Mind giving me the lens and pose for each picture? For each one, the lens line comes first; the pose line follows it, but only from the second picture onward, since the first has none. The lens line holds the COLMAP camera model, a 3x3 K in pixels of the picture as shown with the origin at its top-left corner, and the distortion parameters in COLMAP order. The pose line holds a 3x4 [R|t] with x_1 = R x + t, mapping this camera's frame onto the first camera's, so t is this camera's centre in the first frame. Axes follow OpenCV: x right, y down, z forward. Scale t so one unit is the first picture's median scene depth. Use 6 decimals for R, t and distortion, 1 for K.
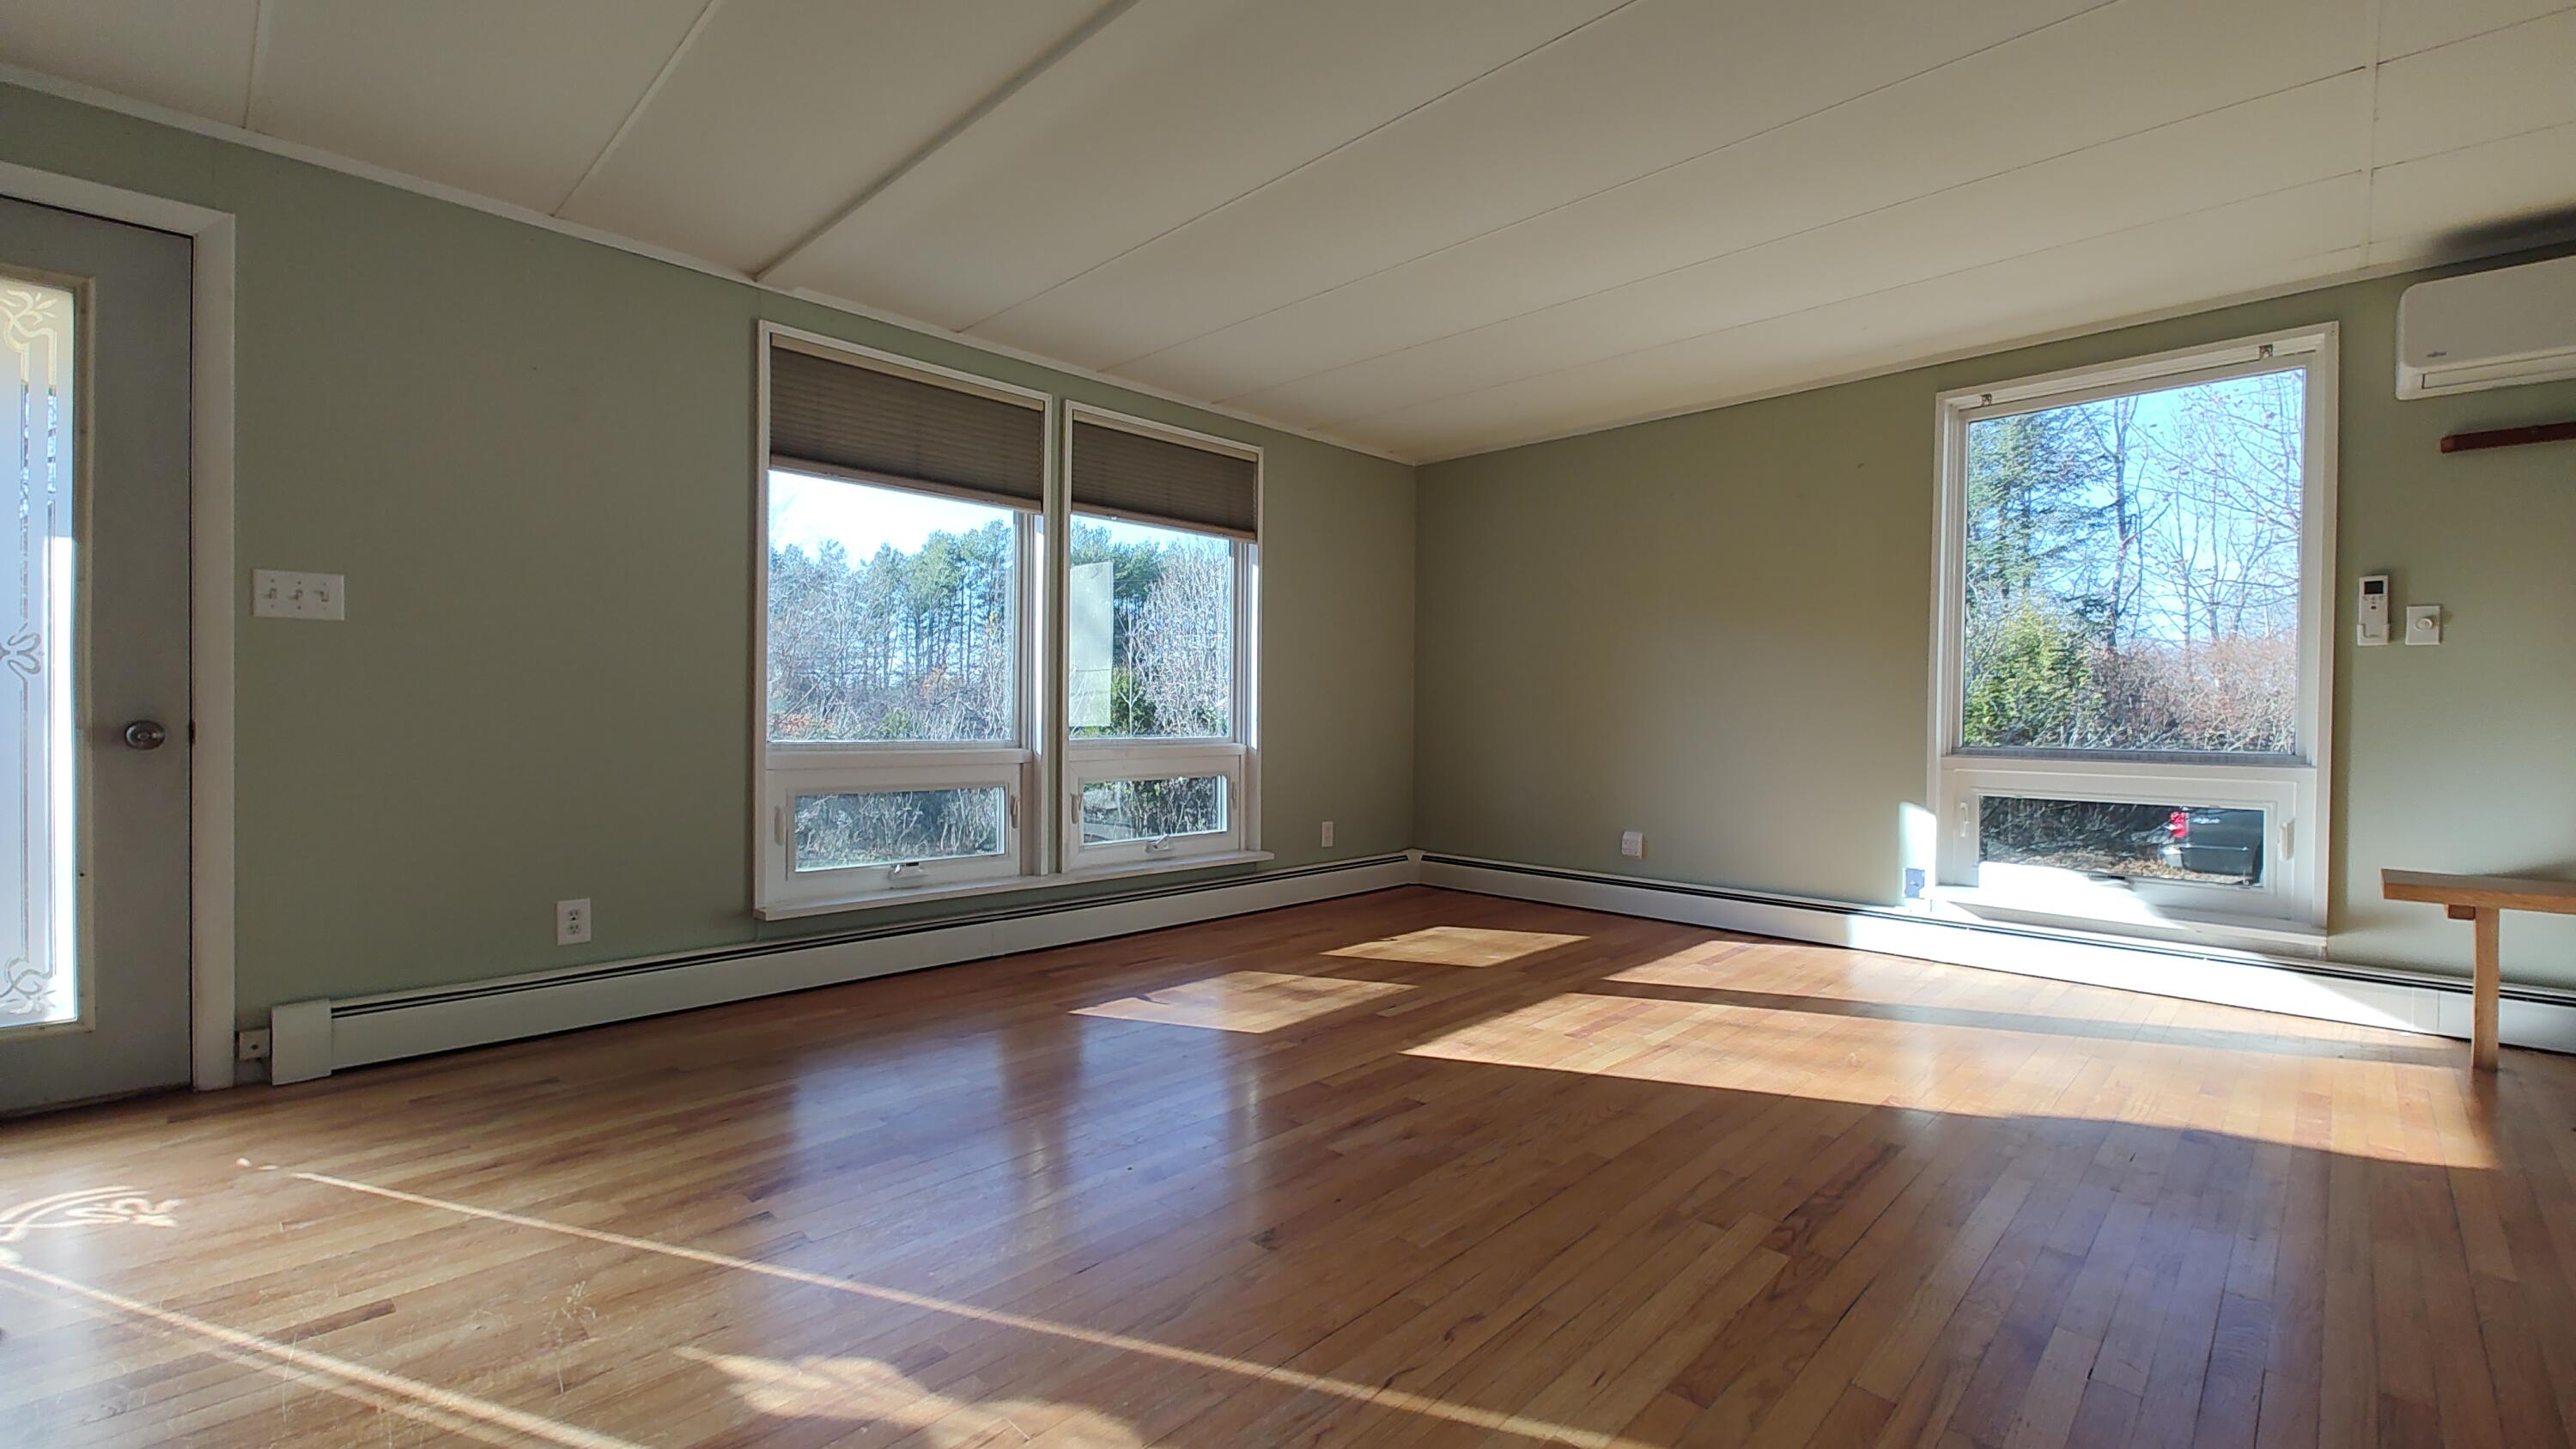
lens RADIAL K [[1055.7, 0, 1294.7], [0, 1055.7, 716.9], [0, 0, 1]] dist [0.001954, -0.000086]
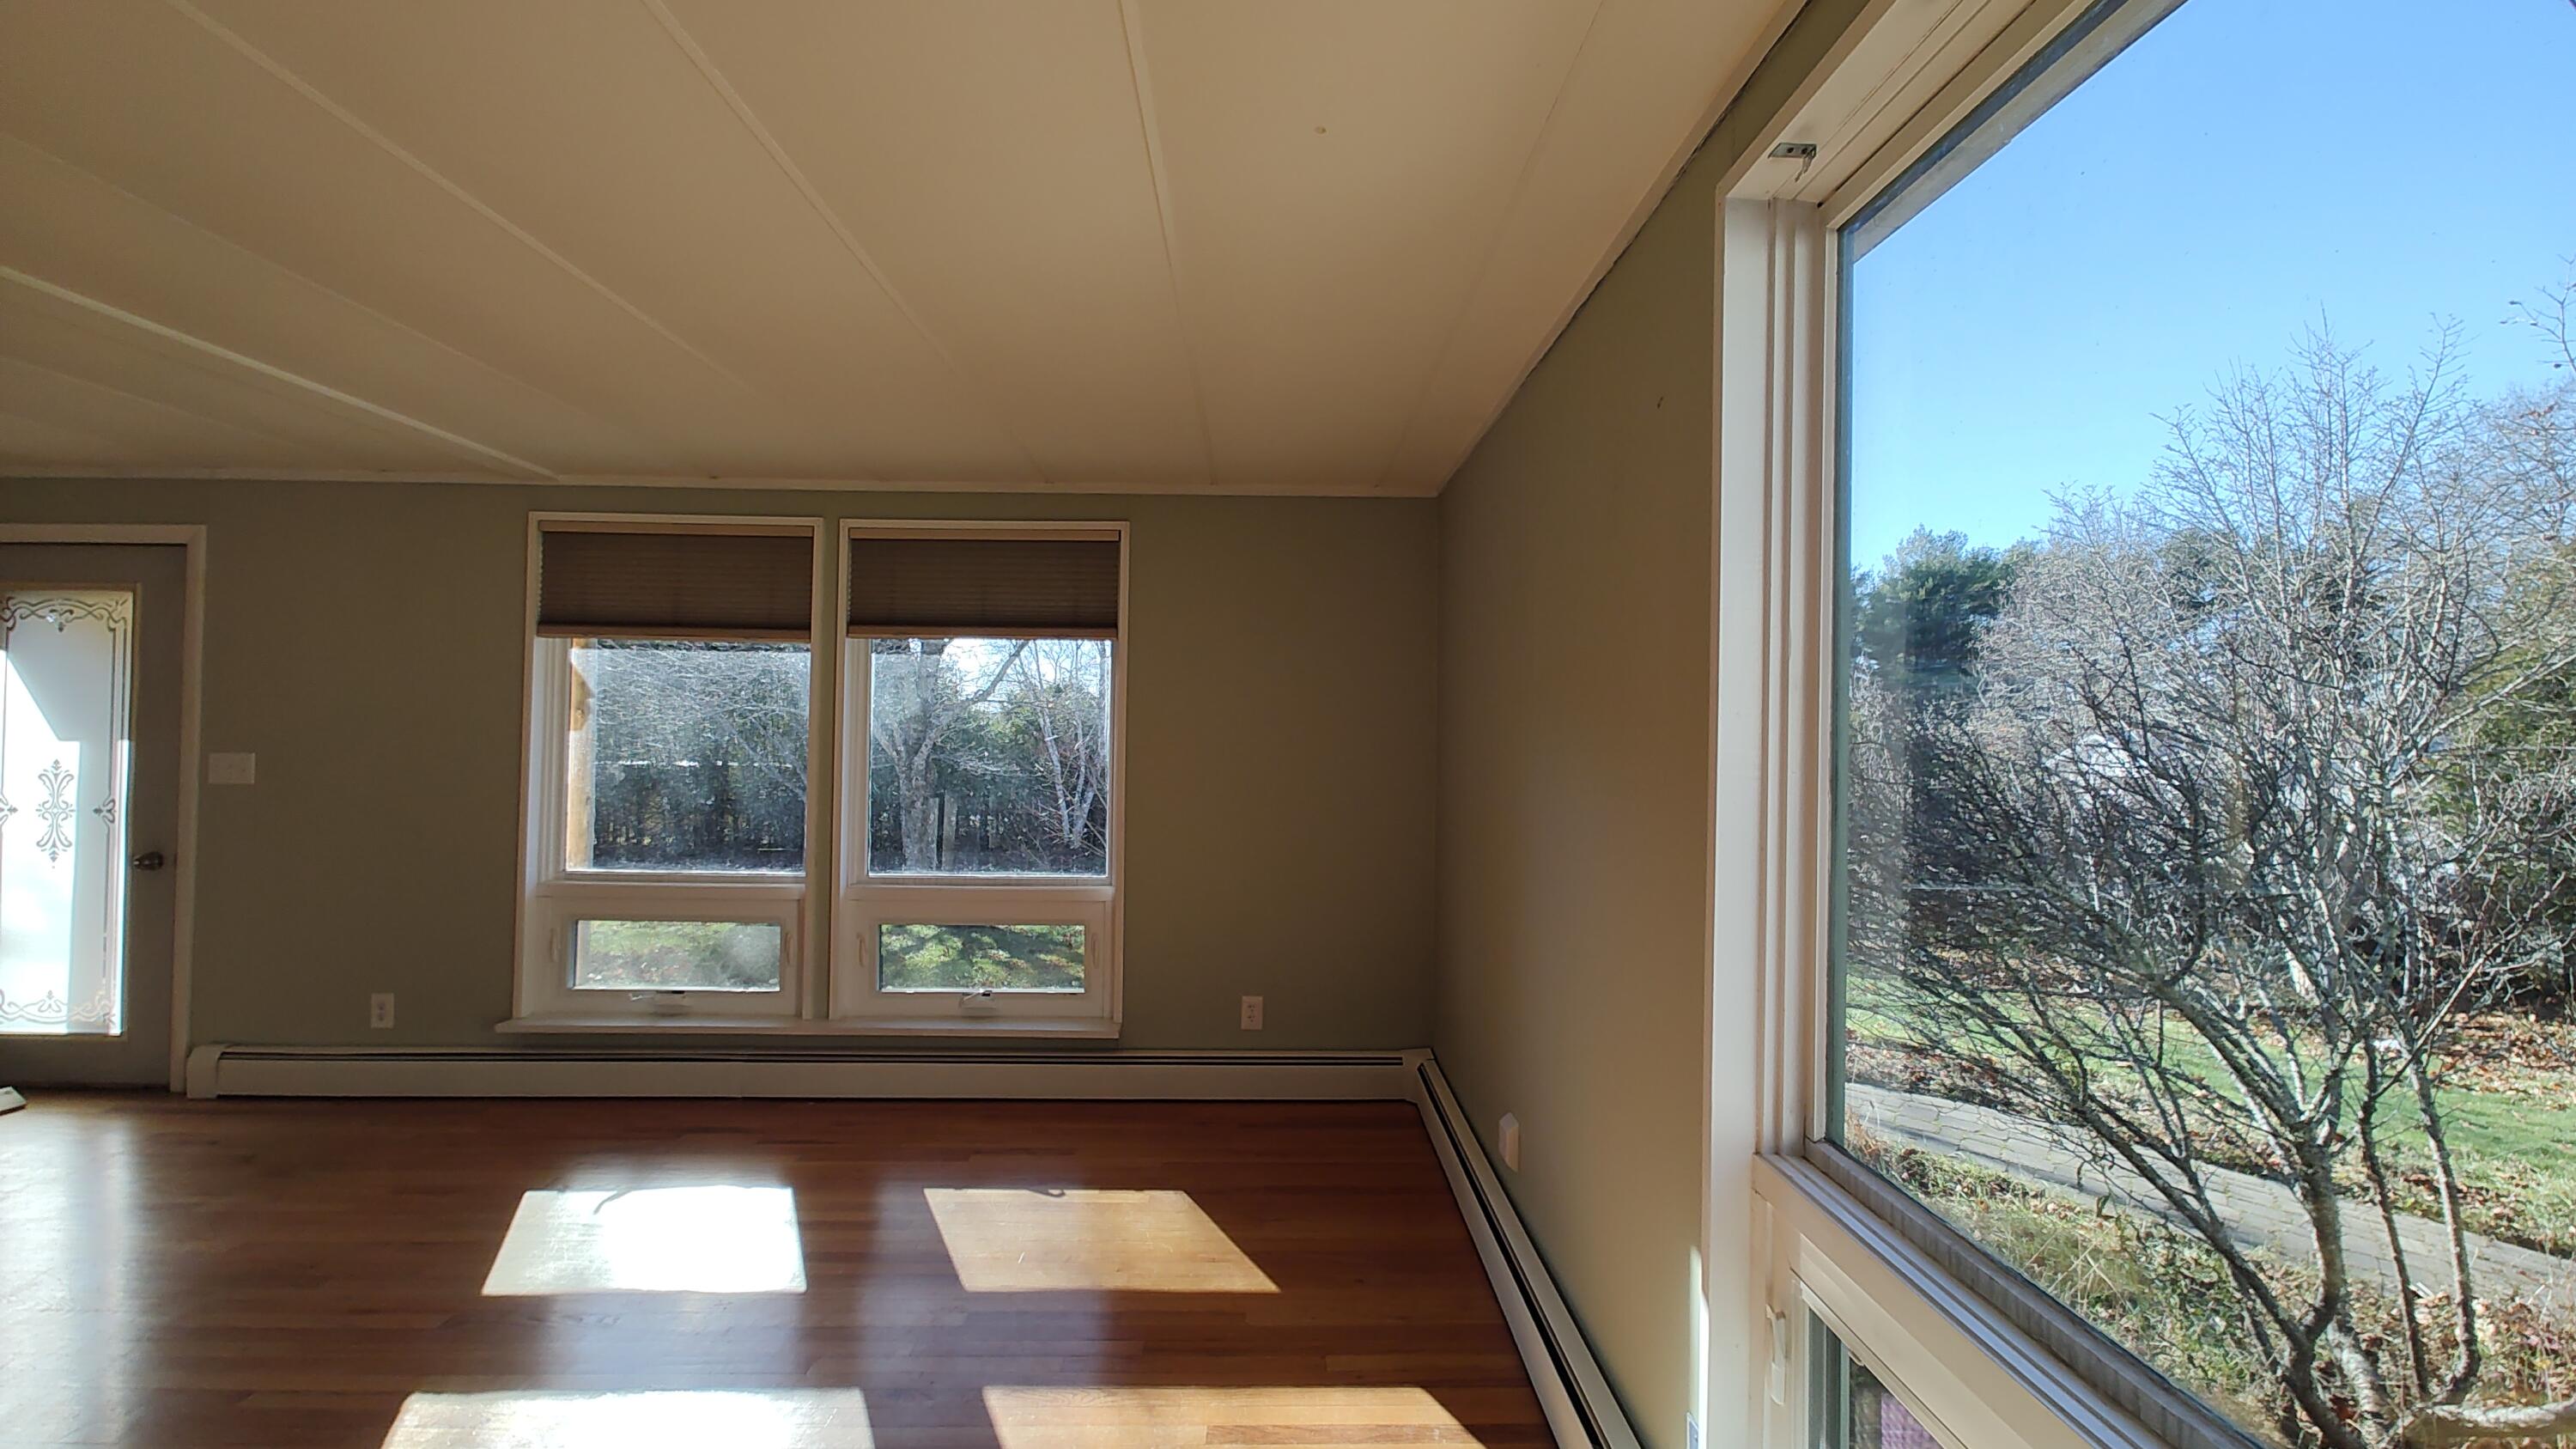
lens RADIAL K [[1057.8, 0, 1294.3], [0, 1057.8, 721.7], [0, 0, 1]] dist [0.004343, -0.002337]
pose [[0.720497, -0.008589, -0.693405, 0.885020], [-0.008914, 0.999726, -0.021645, -0.122276], [0.693401, 0.021776, 0.720223, 0.728215]]
